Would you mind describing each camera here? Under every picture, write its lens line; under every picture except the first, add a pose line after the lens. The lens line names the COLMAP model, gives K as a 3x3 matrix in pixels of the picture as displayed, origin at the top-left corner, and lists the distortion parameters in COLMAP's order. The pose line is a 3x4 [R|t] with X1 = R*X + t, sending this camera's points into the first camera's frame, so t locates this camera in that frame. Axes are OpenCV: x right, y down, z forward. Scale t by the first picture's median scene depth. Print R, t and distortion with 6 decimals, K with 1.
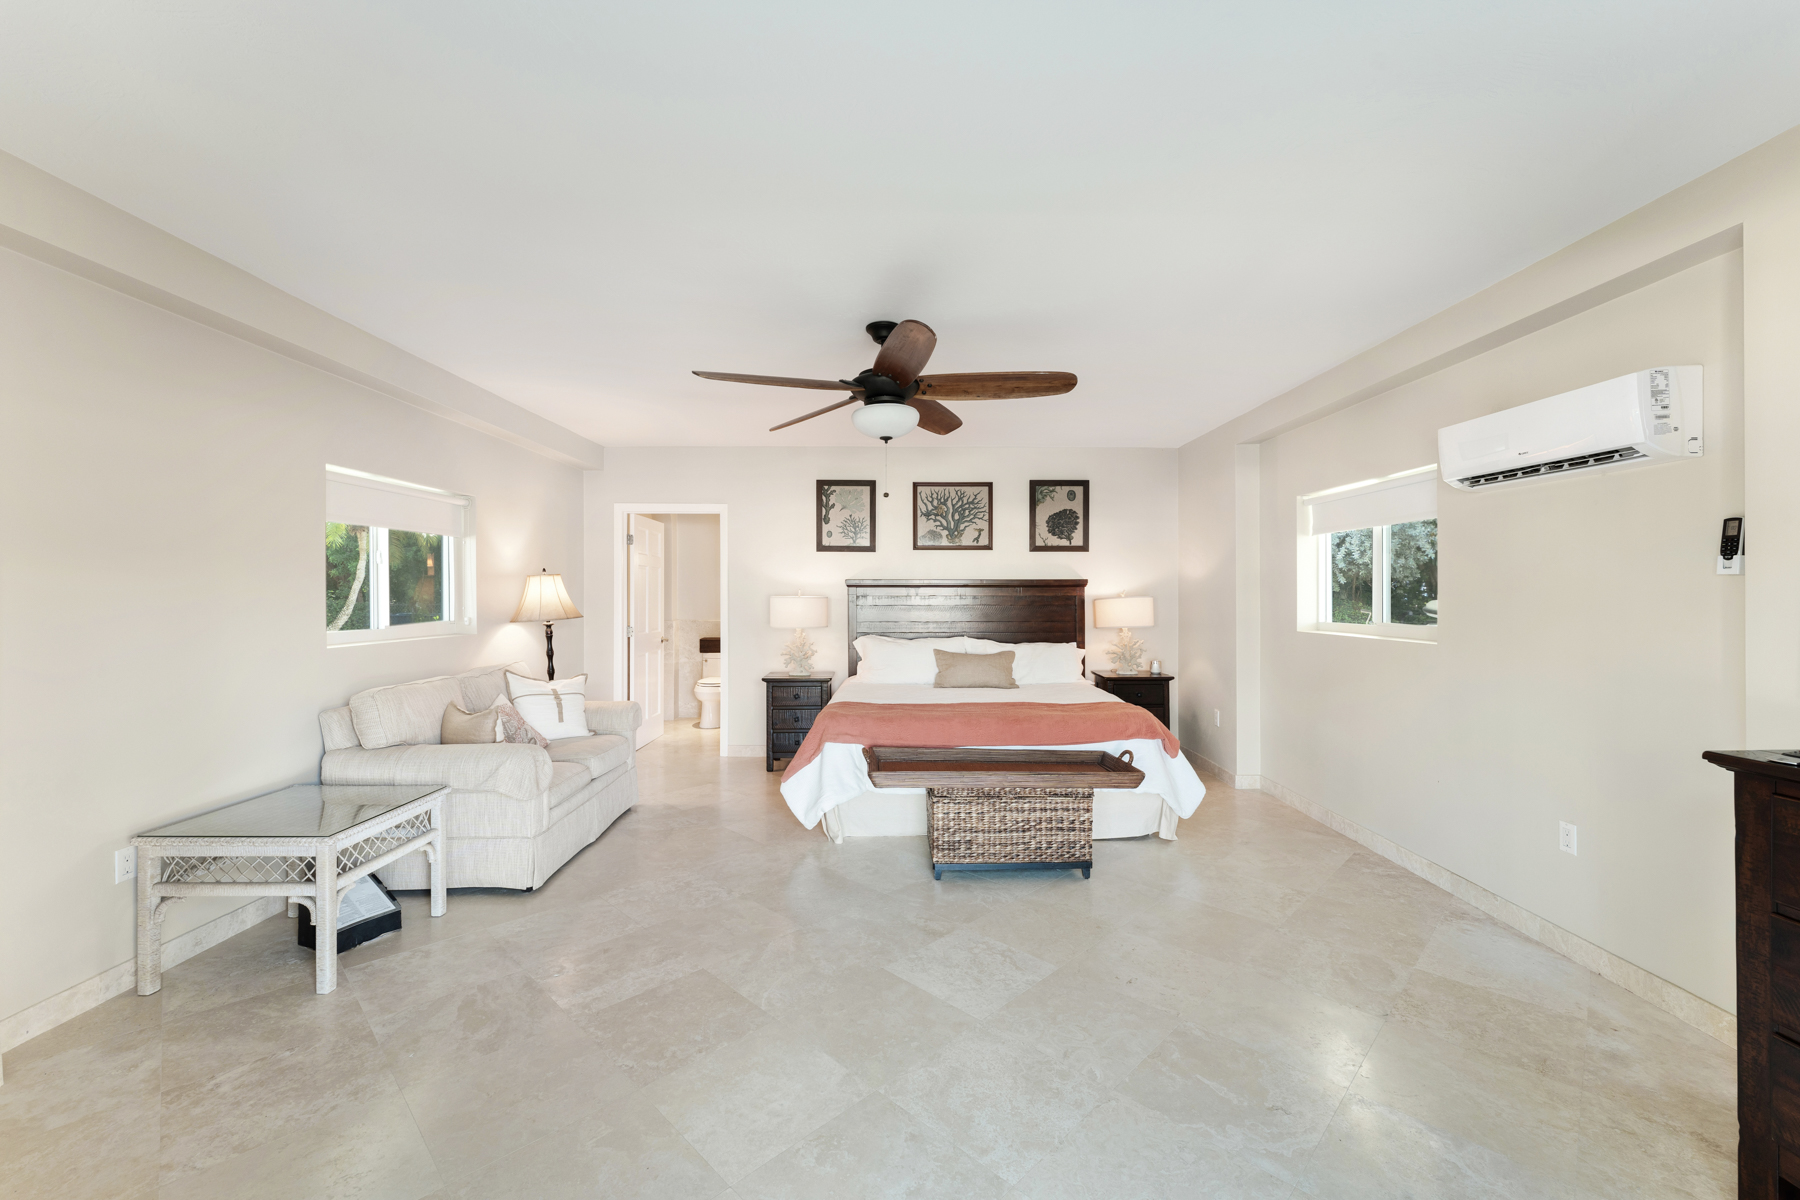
lens RADIAL K [[729.0, 0, 893.6], [0, 729.0, 608.3], [0, 0, 1]] dist [0.003543, -0.001529]
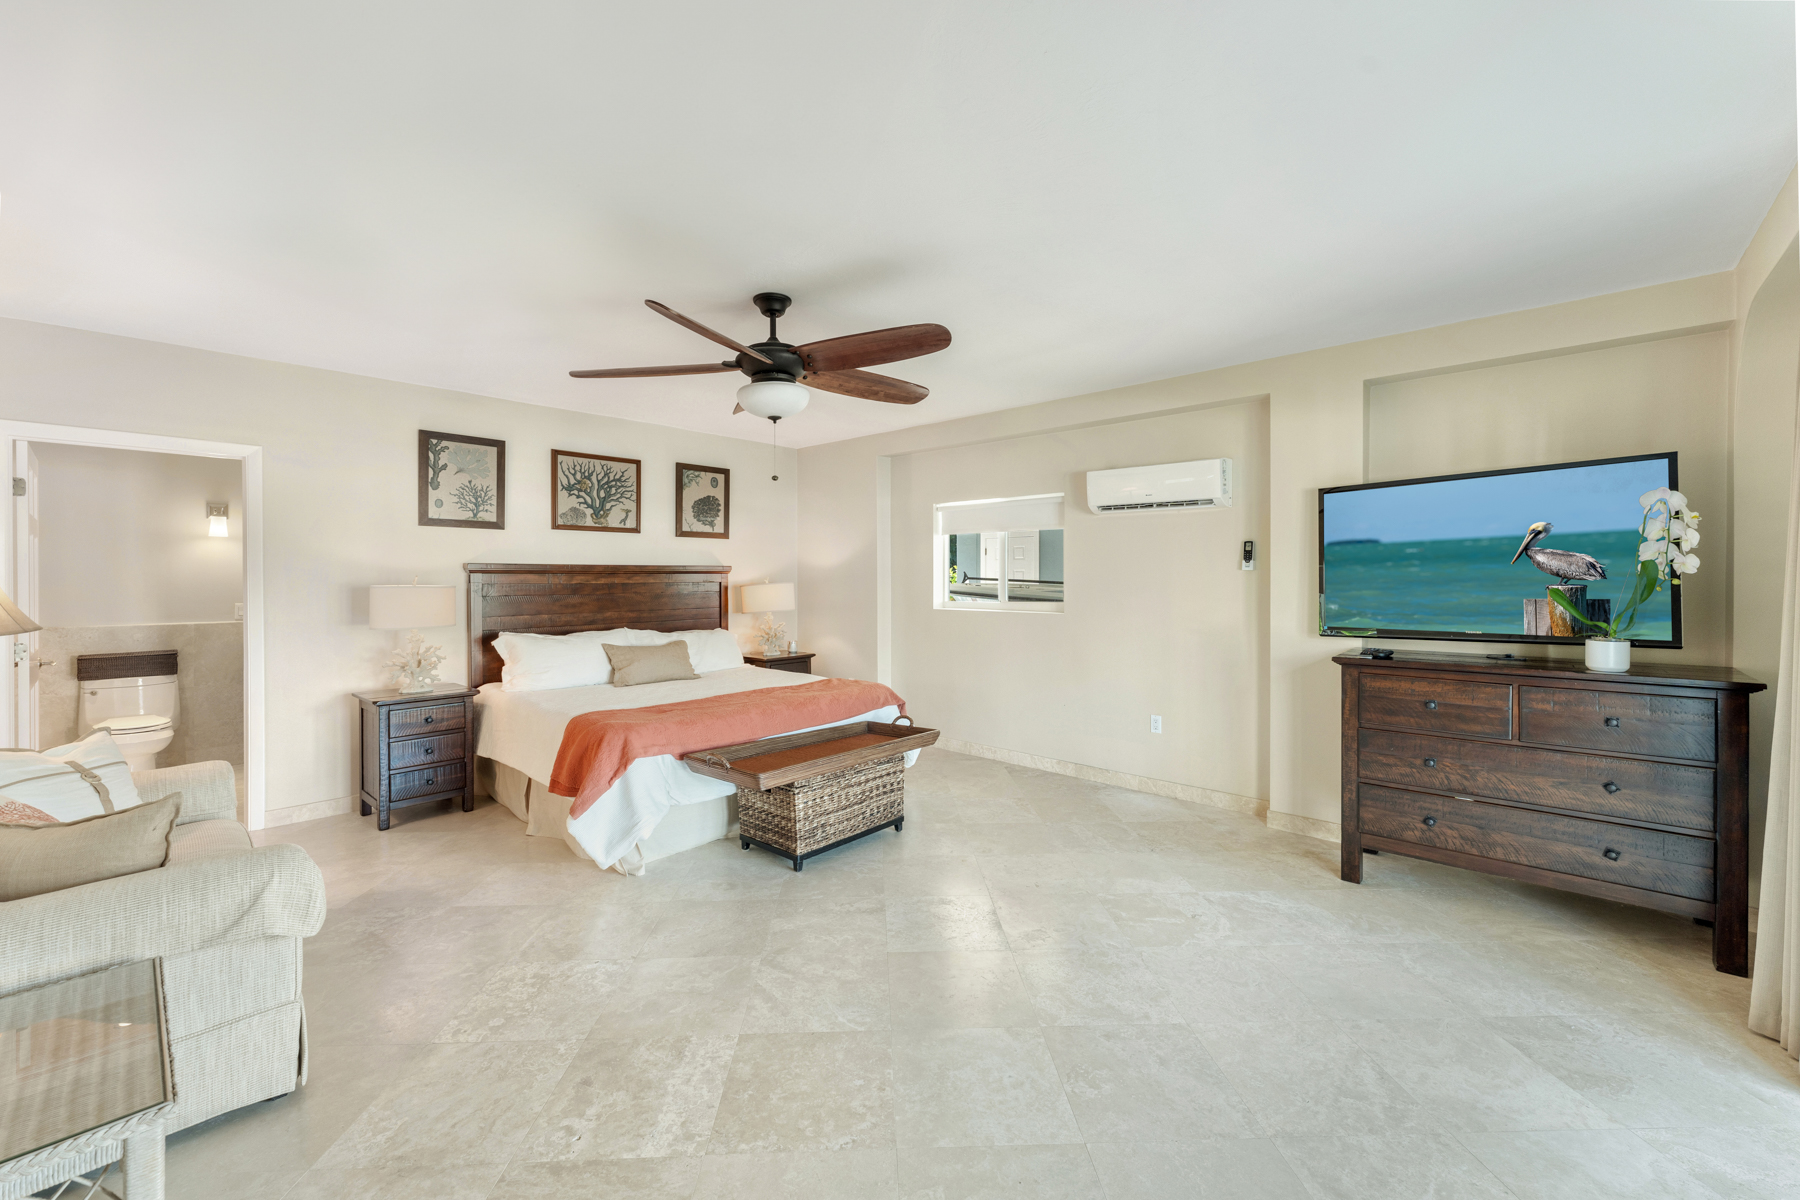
lens RADIAL K [[729.0, 0, 900.2], [0, 729.0, 590.3], [0, 0, 1]] dist [0.003543, -0.001529]
pose [[0.678617, -0.015065, 0.734338, -0.324704], [0.016926, 0.999845, 0.004870, -0.006426], [-0.734298, 0.009124, 0.678766, 0.129135]]
